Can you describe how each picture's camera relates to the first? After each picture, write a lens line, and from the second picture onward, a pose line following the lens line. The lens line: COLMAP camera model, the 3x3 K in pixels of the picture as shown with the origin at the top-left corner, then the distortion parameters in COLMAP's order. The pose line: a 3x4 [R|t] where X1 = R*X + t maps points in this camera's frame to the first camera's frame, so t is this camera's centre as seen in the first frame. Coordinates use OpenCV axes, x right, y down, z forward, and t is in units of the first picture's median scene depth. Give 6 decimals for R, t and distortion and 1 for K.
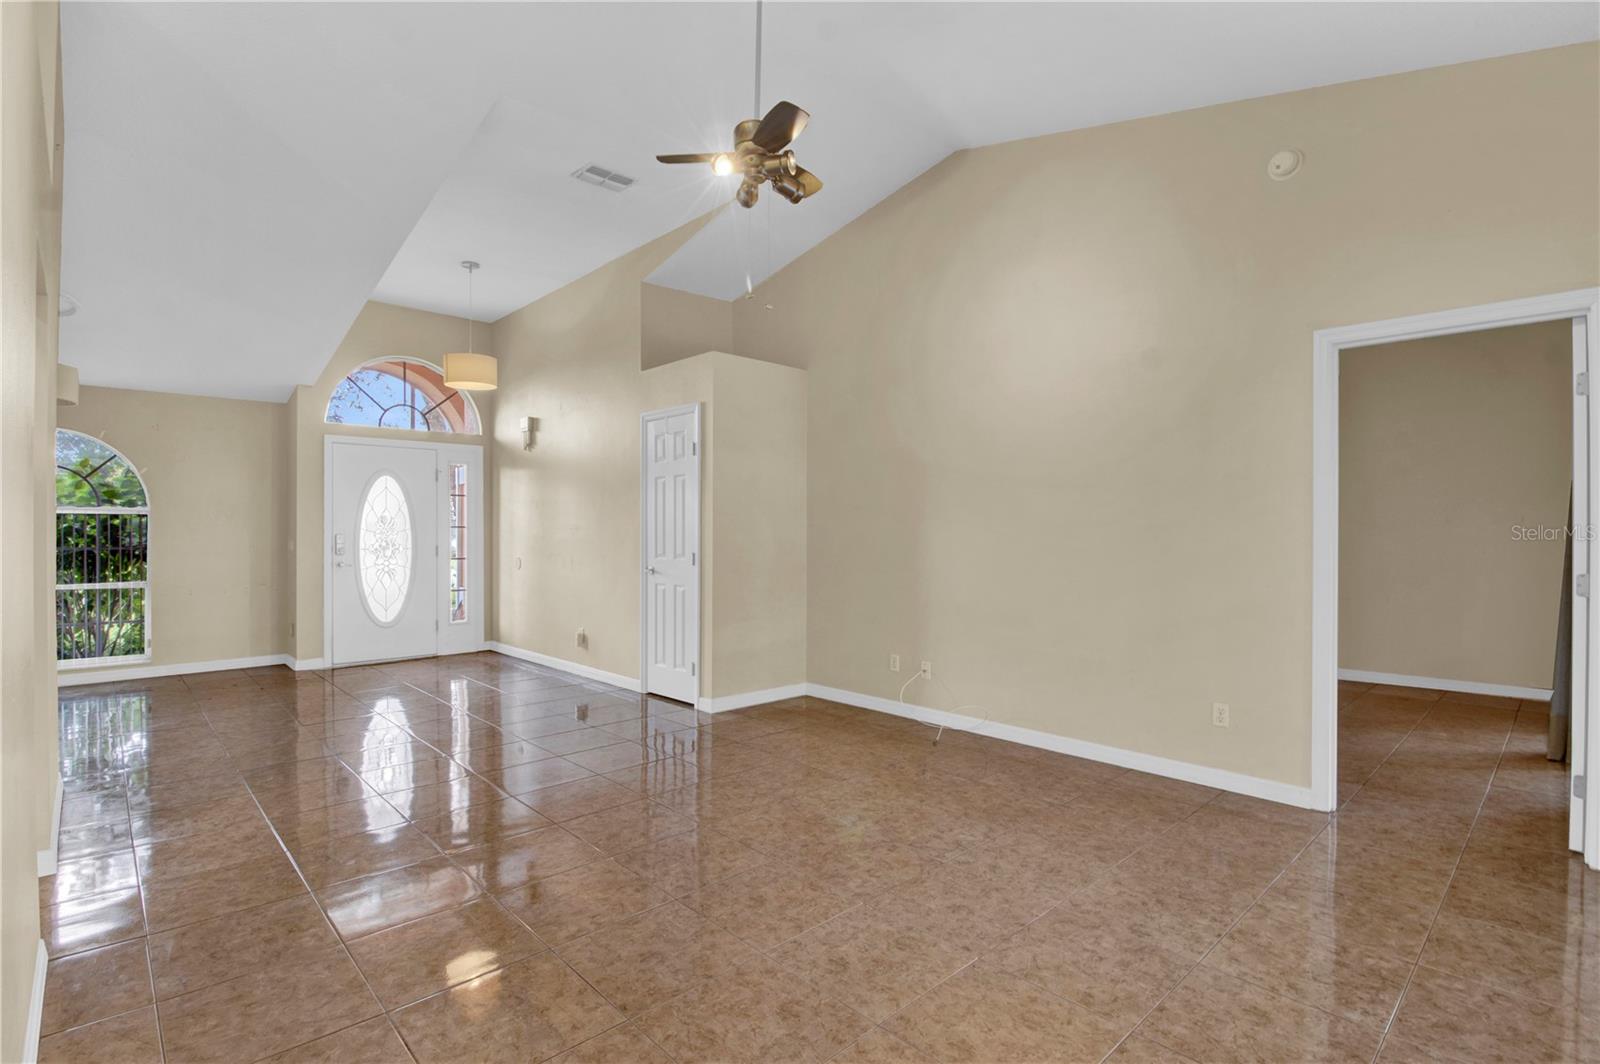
lens RADIAL K [[767.8, 0, 797.4], [0, 767.8, 532.9], [0, 0, 1]] dist [-0.003792, -0.000970]
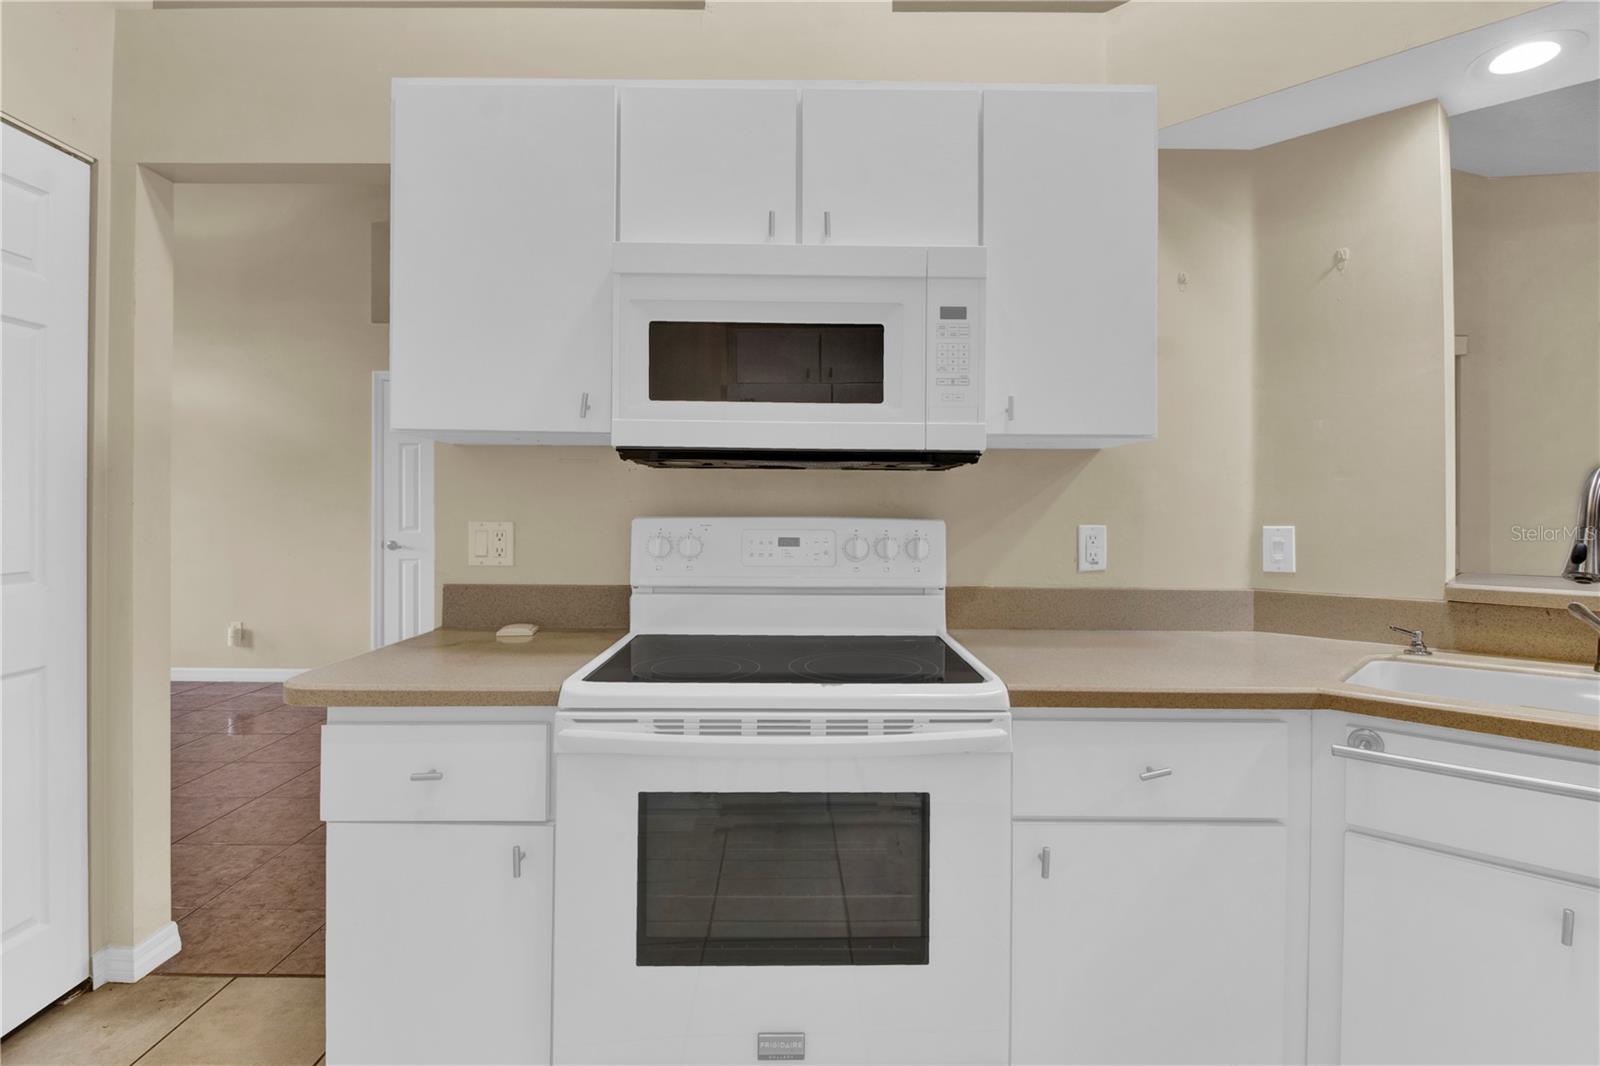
lens RADIAL K [[765.7, 0, 833.7], [0, 765.7, 514.8], [0, 0, 1]] dist [-0.002991, -0.002733]
pose [[0.660470, -0.000122, 0.750852, -0.469255], [-0.005085, 0.999976, 0.004634, 0.004745], [-0.750835, -0.006879, 0.660454, 0.009511]]
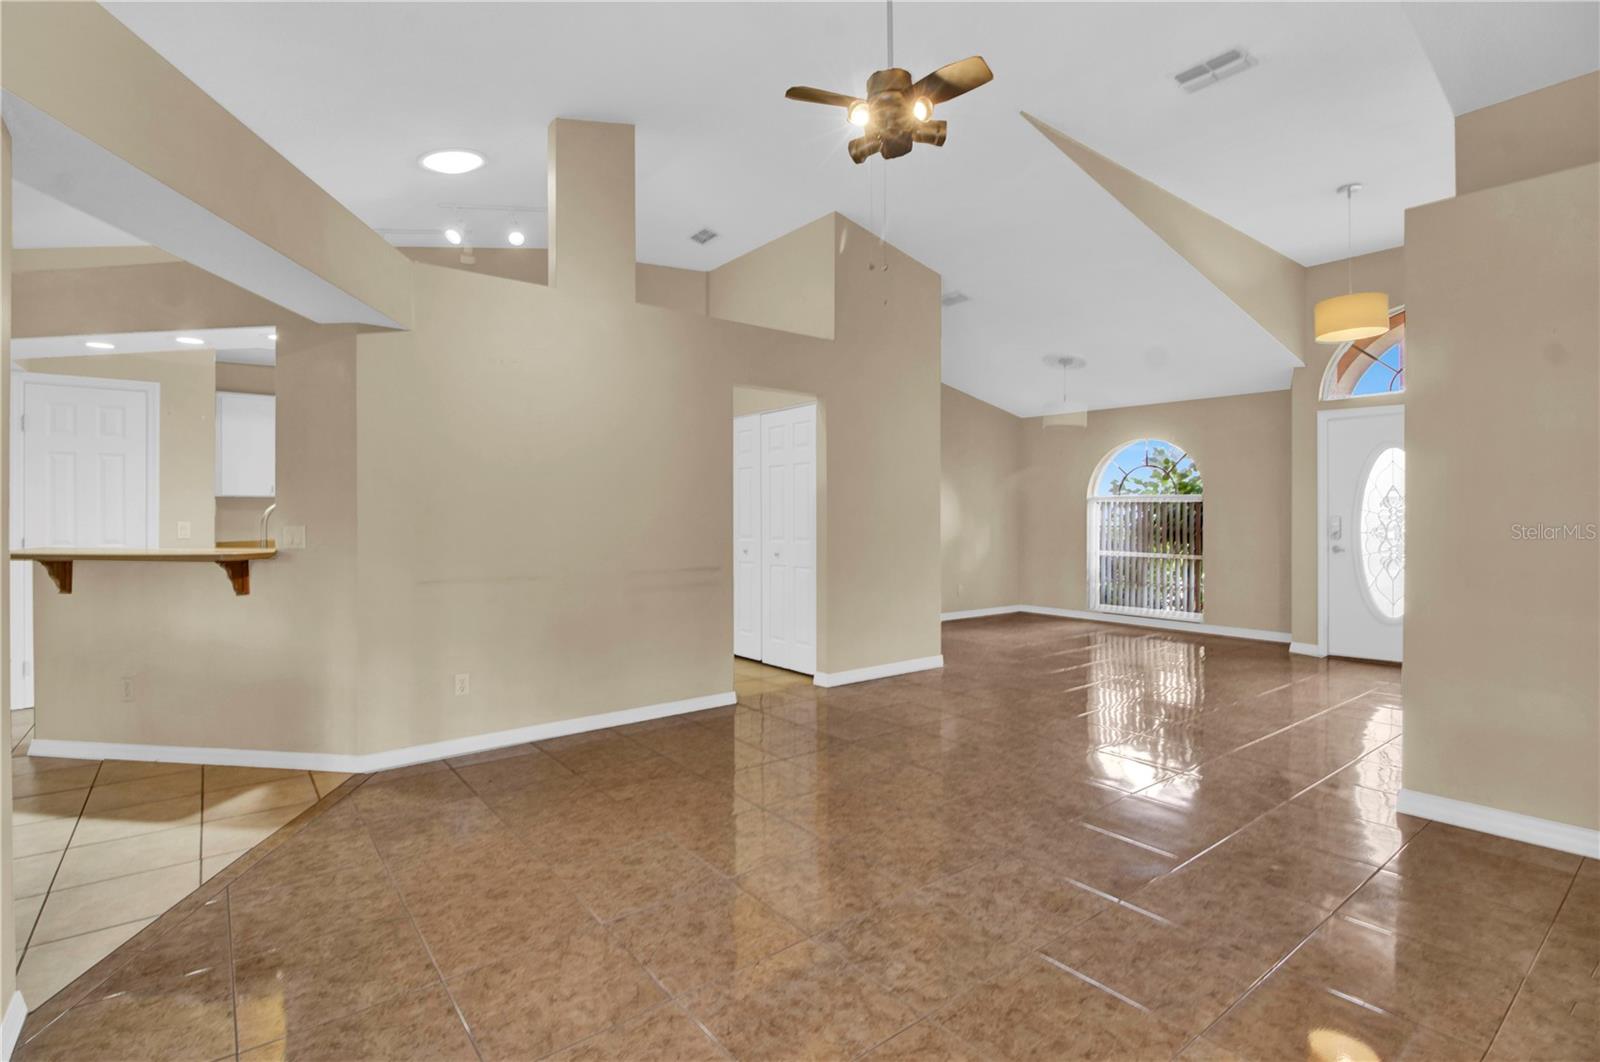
lens RADIAL K [[765.7, 0, 799.4], [0, 765.7, 516.6], [0, 0, 1]] dist [-0.002991, -0.002733]
pose [[-0.099662, -0.000623, -0.995021, 0.425745], [-0.001326, 0.999999, -0.000493, 0.003127], [0.995020, 0.001271, -0.099663, 0.472479]]
